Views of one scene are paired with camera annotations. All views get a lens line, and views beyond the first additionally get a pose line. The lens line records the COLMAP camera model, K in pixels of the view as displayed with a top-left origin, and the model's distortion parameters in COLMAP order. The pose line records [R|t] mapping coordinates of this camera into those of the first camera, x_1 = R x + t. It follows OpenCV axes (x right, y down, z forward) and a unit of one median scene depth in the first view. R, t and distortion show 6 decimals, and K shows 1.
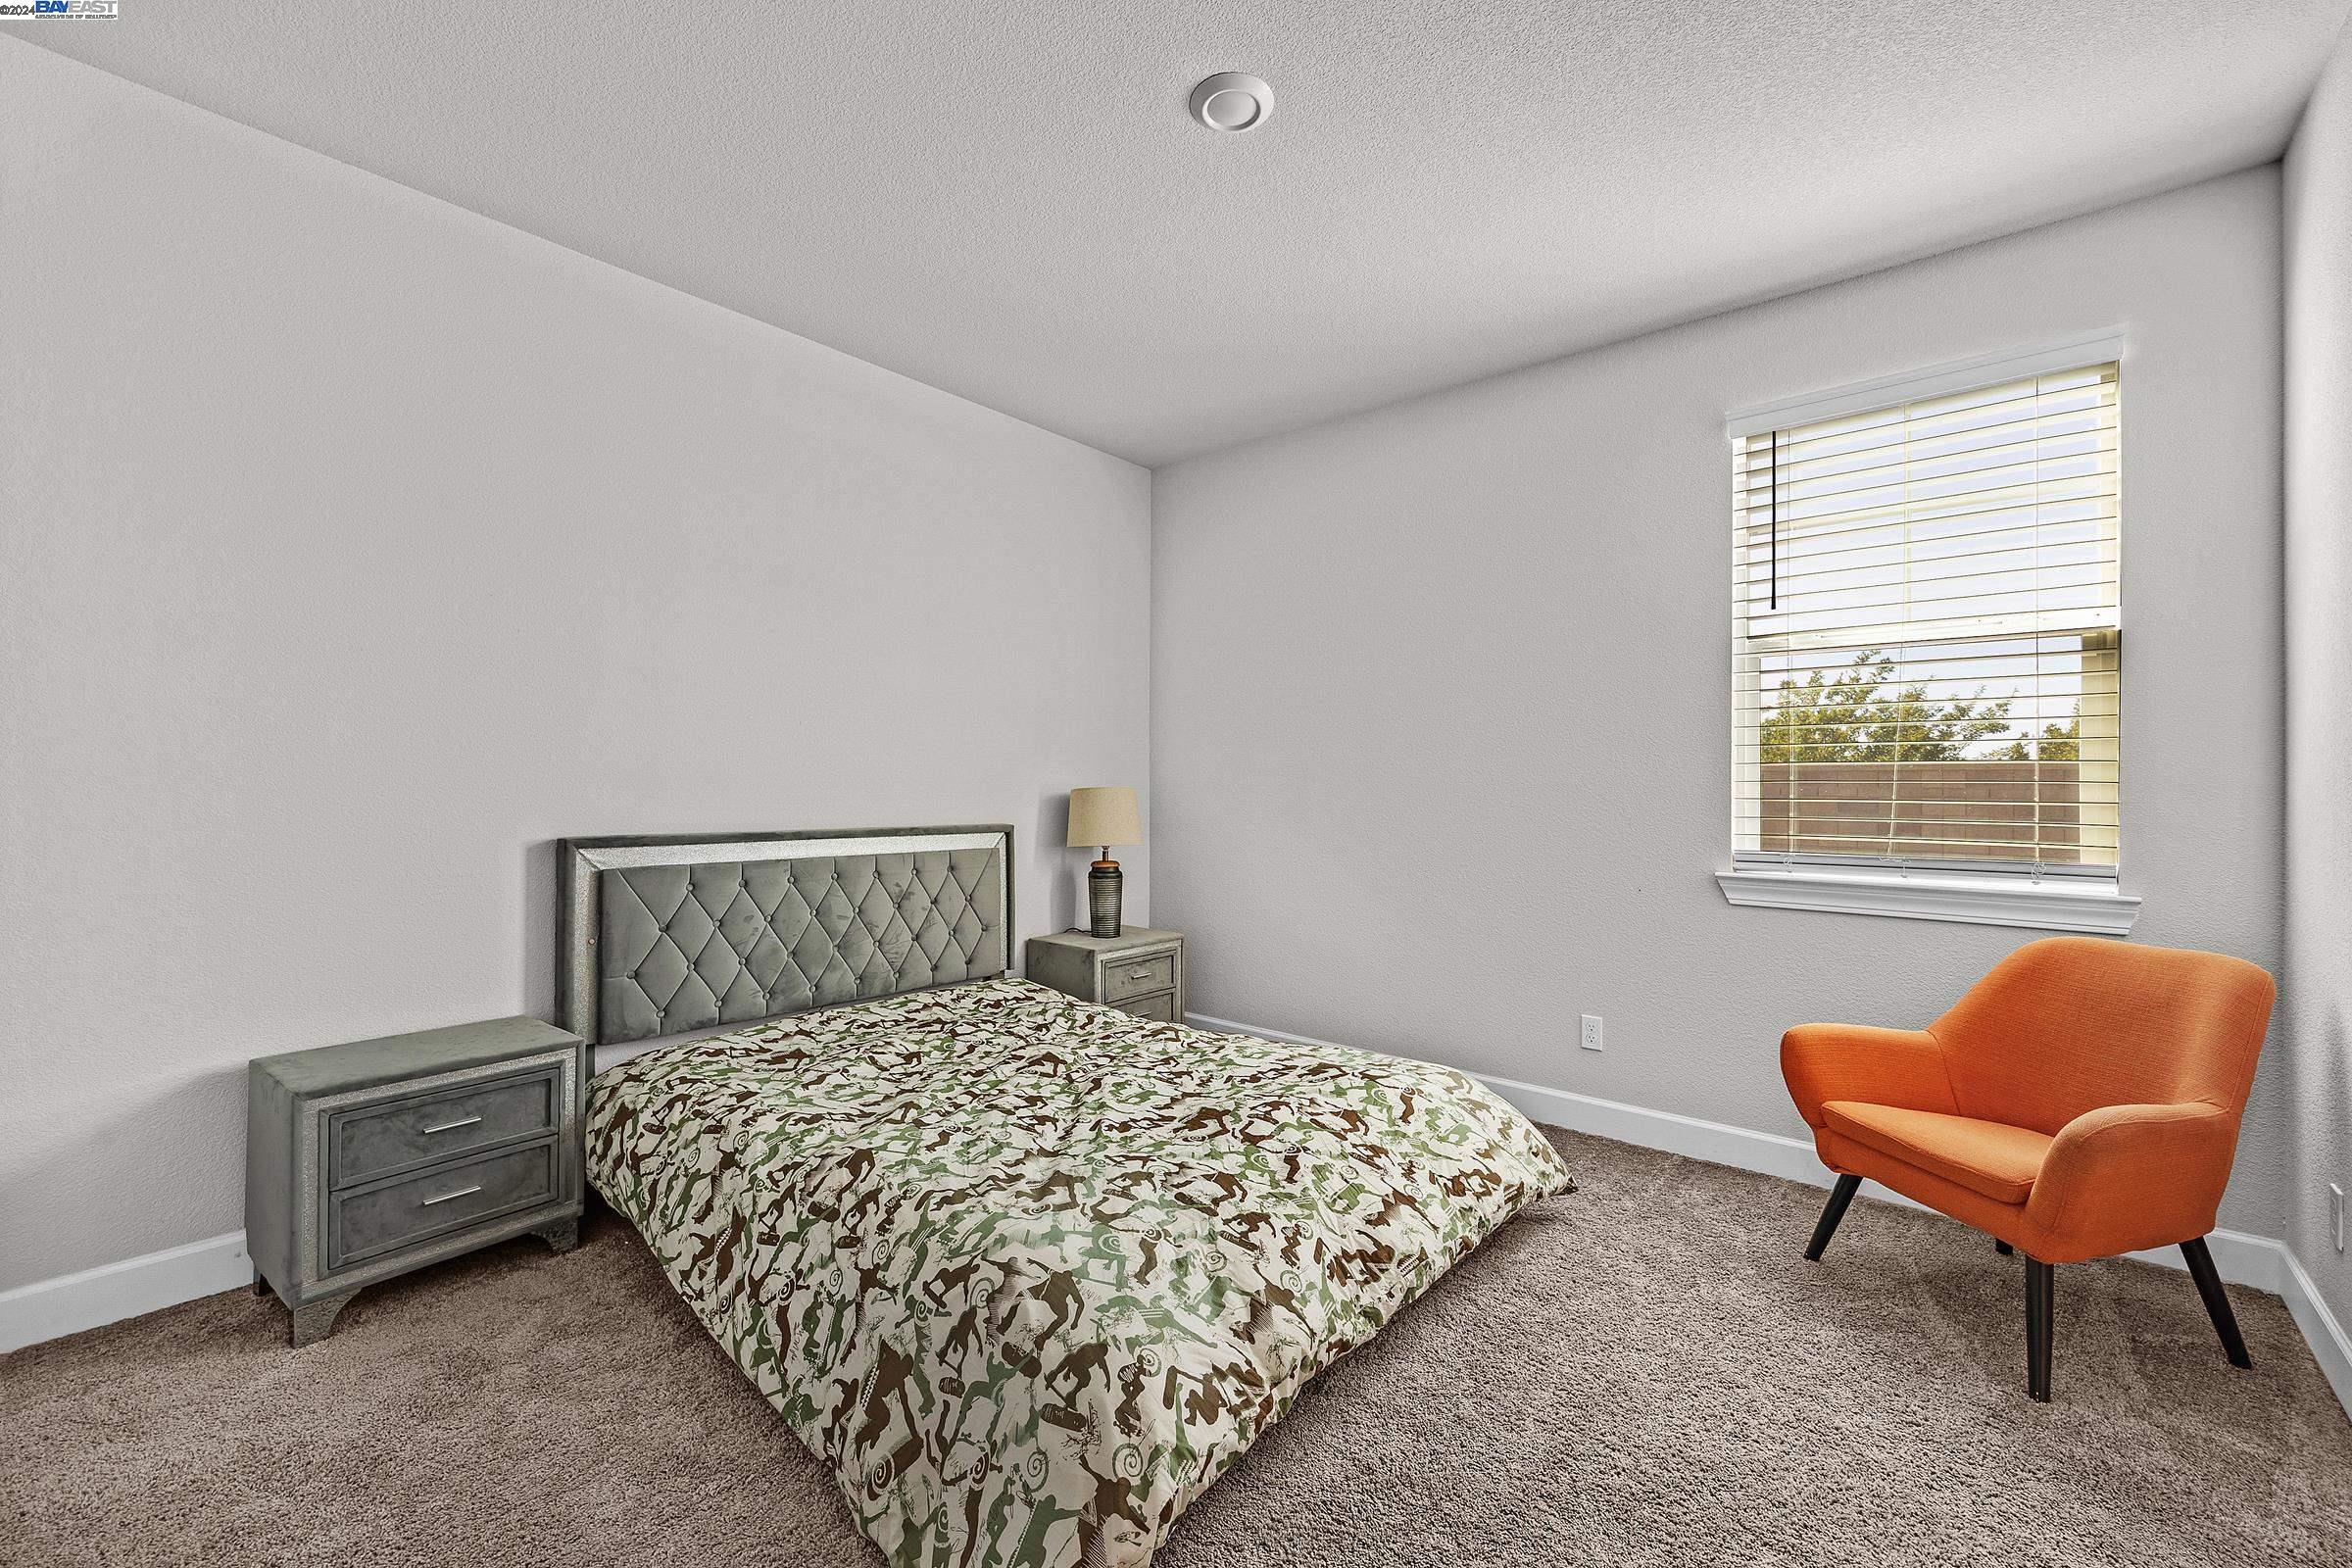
lens RADIAL K [[940.7, 0, 1176.6], [0, 940.7, 783.3], [0, 0, 1]] dist [-0.000981, -0.000804]
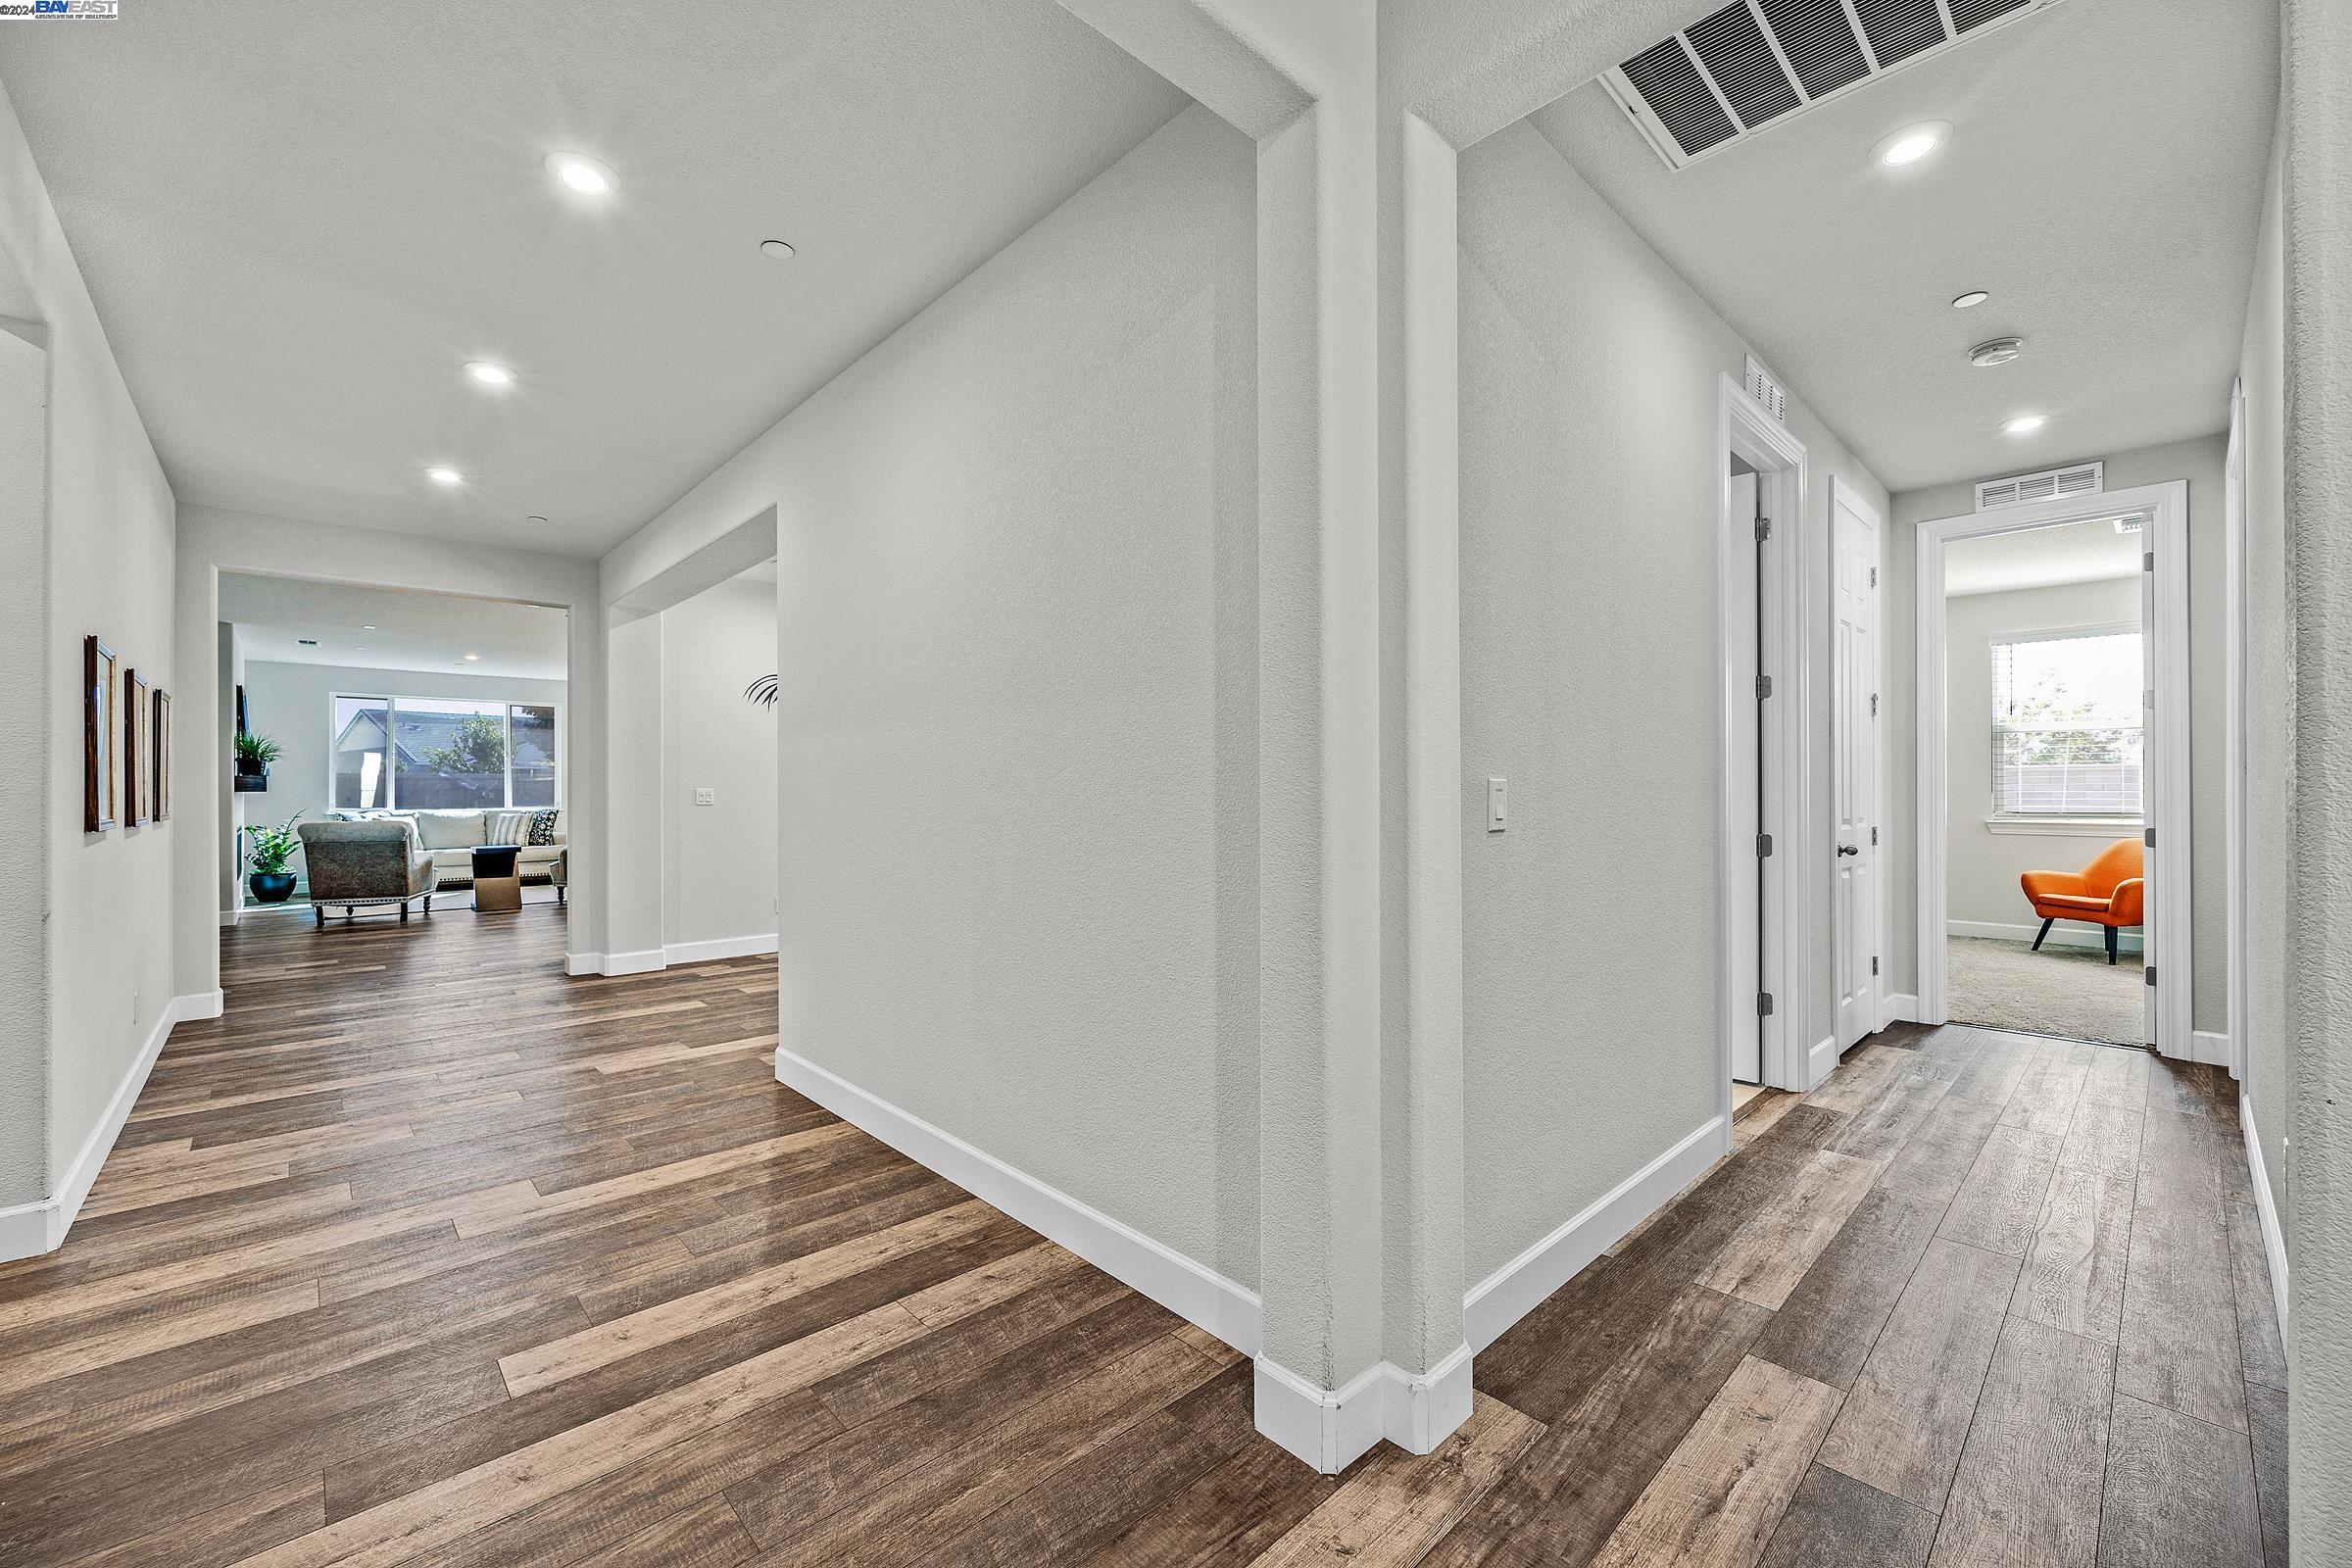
lens RADIAL K [[940.7, 0, 1175.7], [0, 940.7, 785.7], [0, 0, 1]] dist [-0.000981, -0.000804]
pose [[0.994180, -0.003616, -0.107675, -1.667136], [0.003419, 0.999992, -0.002008, -0.004312], [0.107682, 0.001628, 0.994184, -2.198357]]
